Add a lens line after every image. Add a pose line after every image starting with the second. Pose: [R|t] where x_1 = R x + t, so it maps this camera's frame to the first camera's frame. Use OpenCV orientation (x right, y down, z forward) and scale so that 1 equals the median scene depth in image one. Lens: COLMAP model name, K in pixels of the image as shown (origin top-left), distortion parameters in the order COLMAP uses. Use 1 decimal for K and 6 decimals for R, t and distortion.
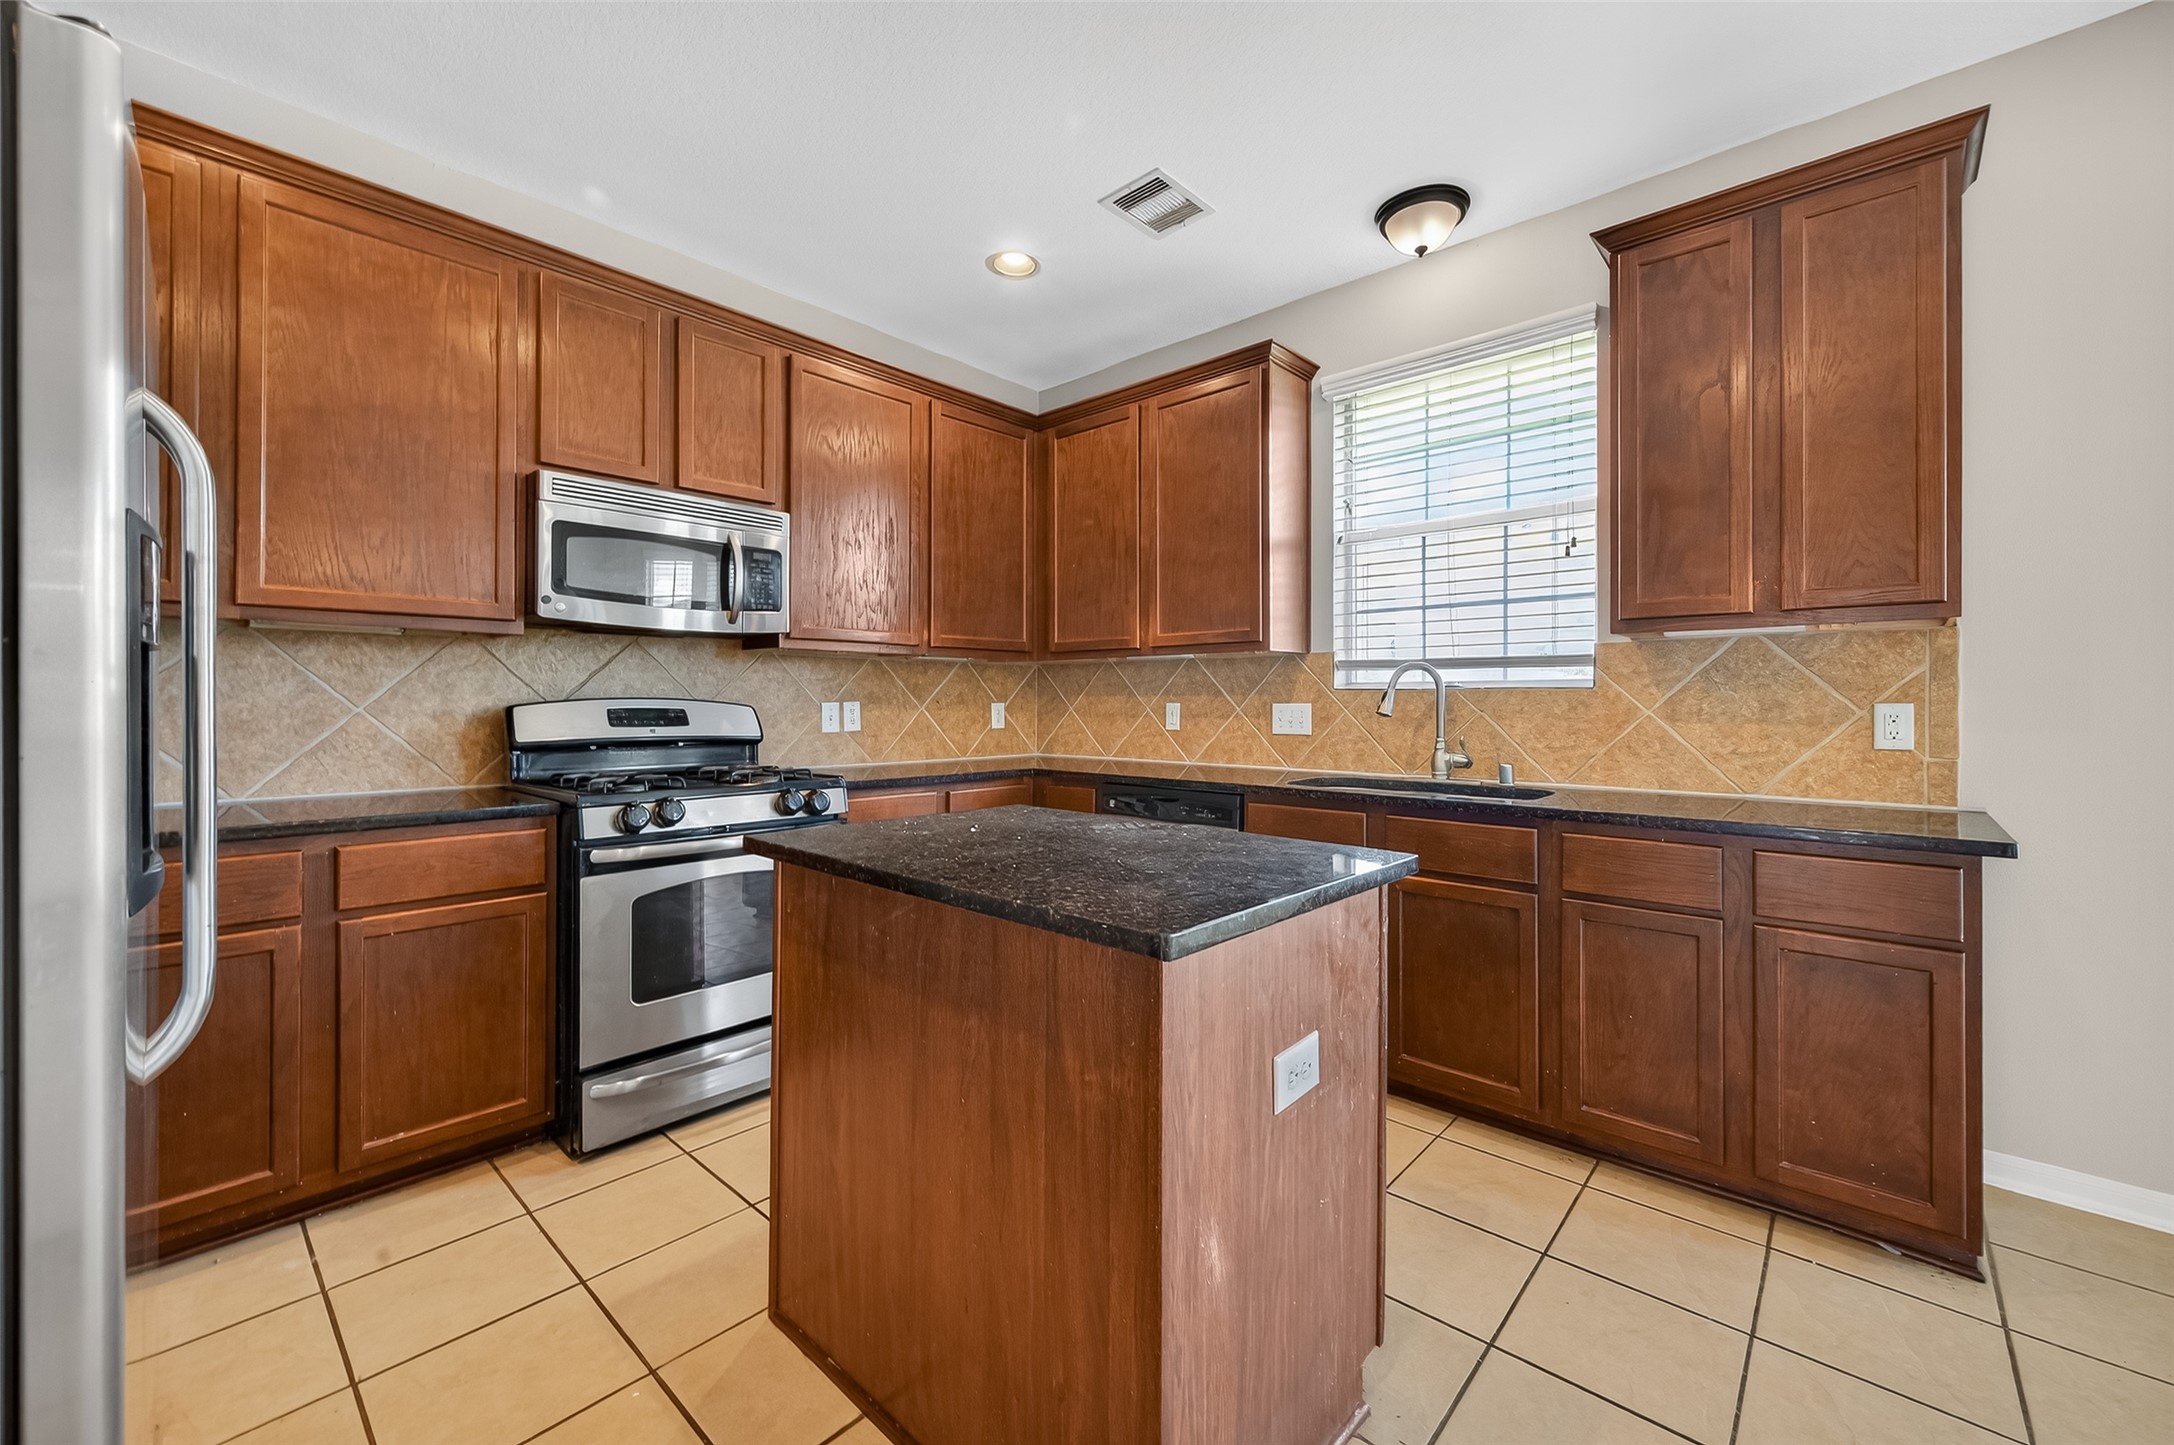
lens RADIAL K [[850.2, 0, 1088.3], [0, 850.2, 711.4], [0, 0, 1]] dist [0.002241, -0.000288]
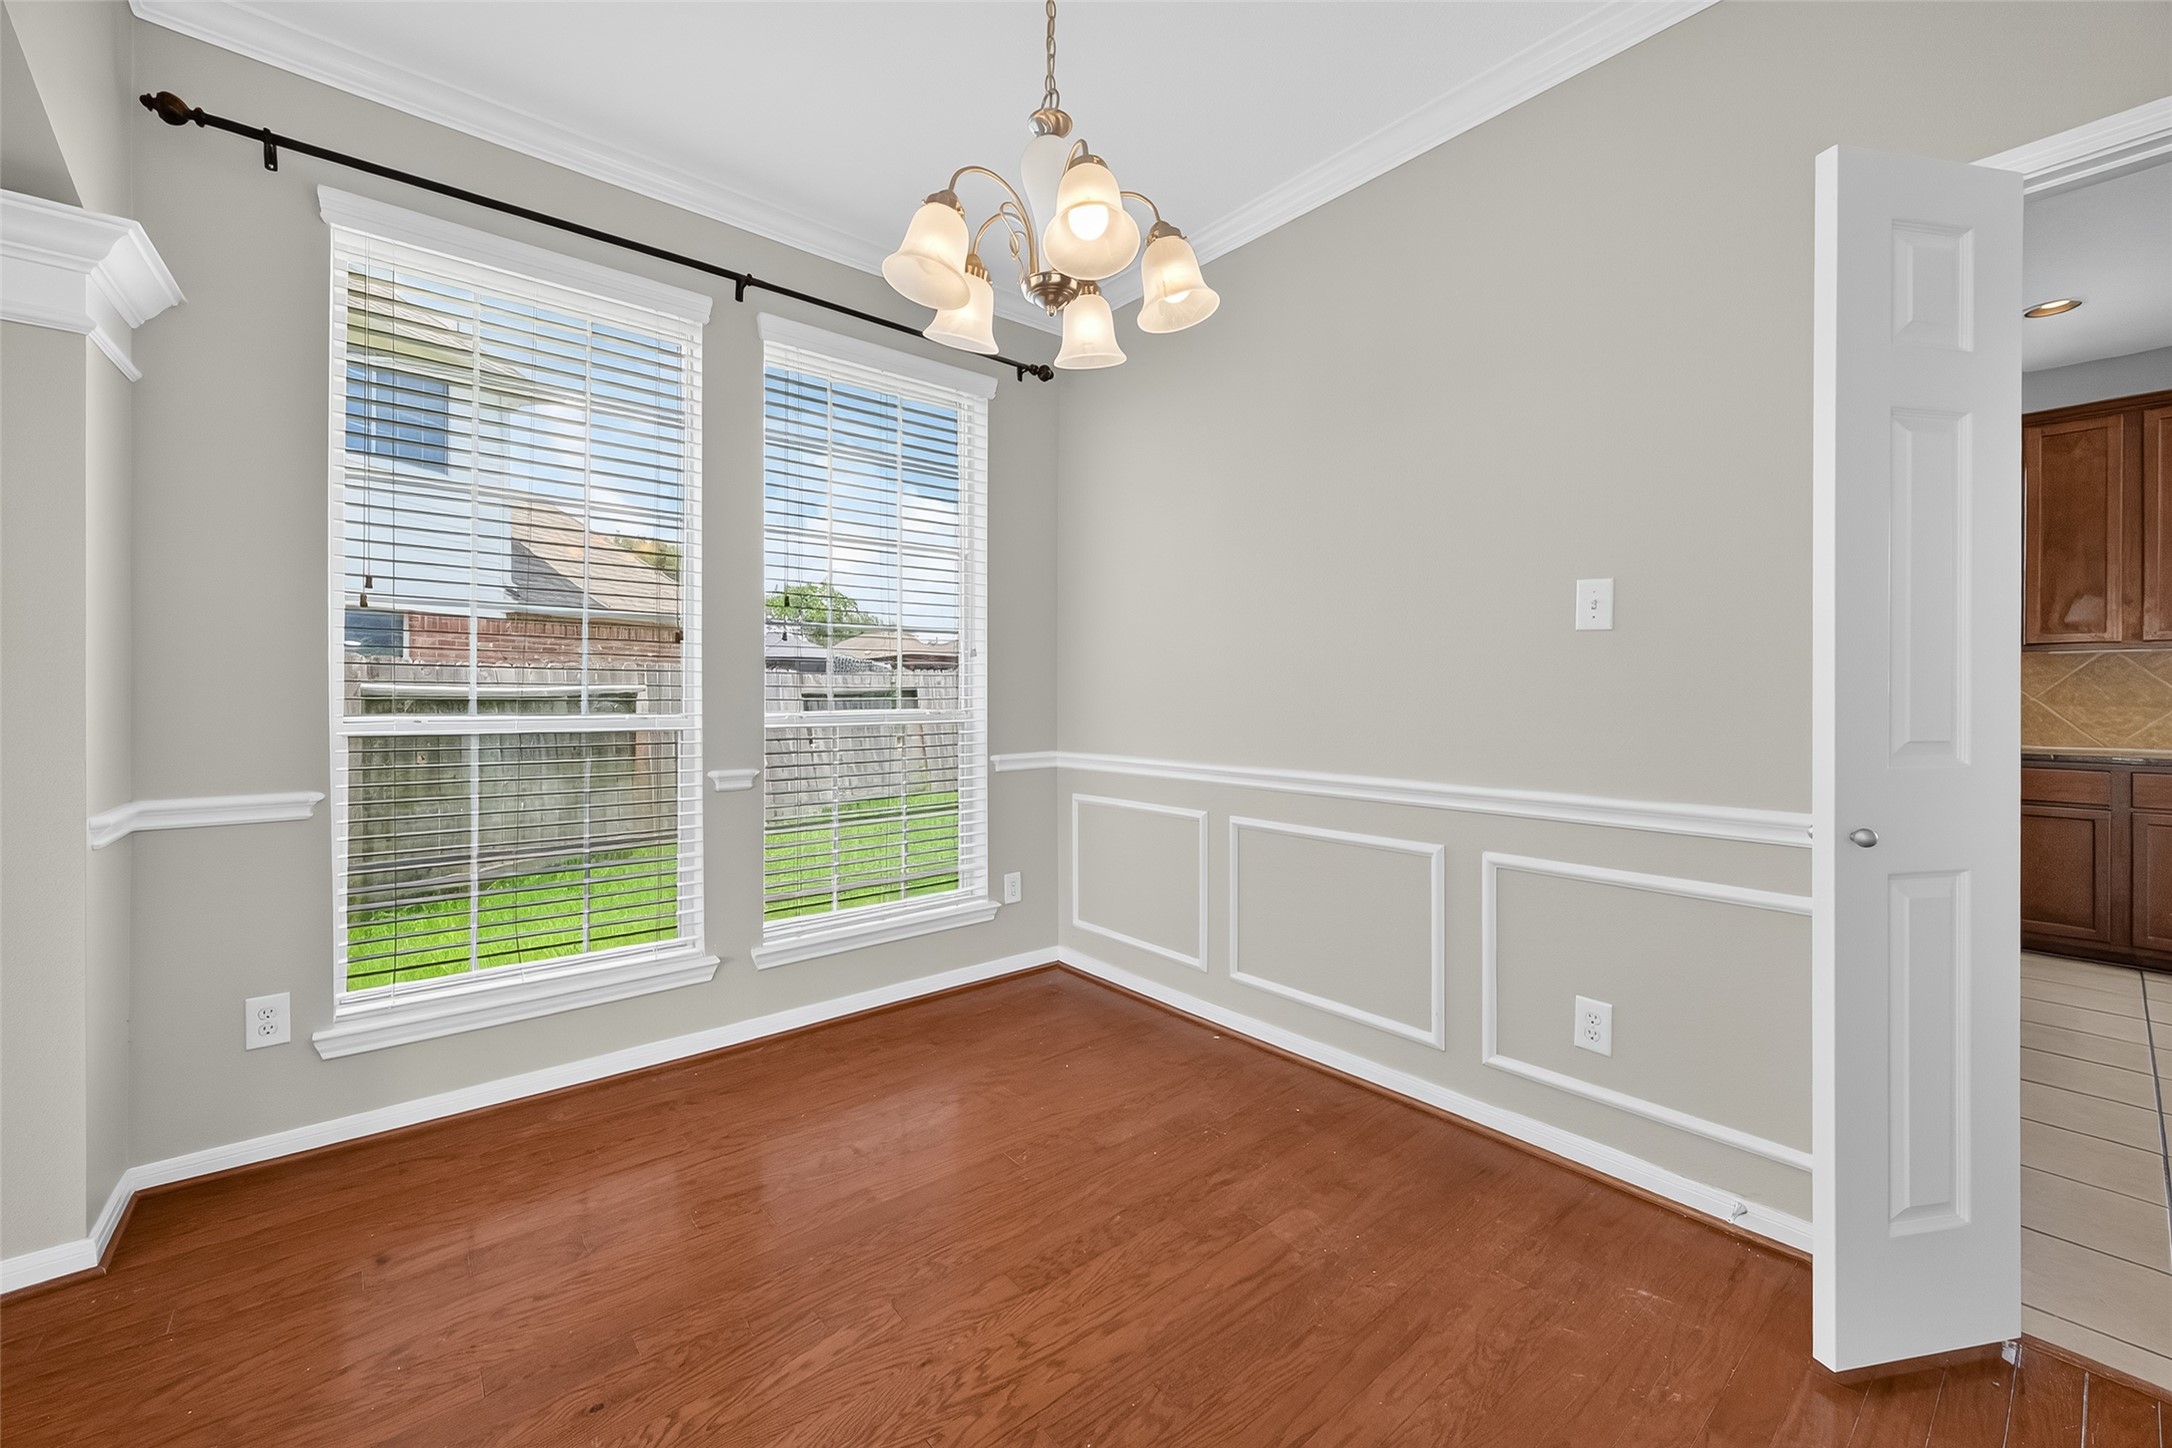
lens RADIAL K [[849.4, 0, 1093.2], [0, 849.4, 706.0], [0, 0, 1]] dist [0.002241, -0.000288]
pose [[0.991998, -0.000484, -0.126250, -1.026983], [0.001588, 0.999961, 0.008643, -0.002377], [0.126241, -0.008774, 0.991961, -0.940249]]
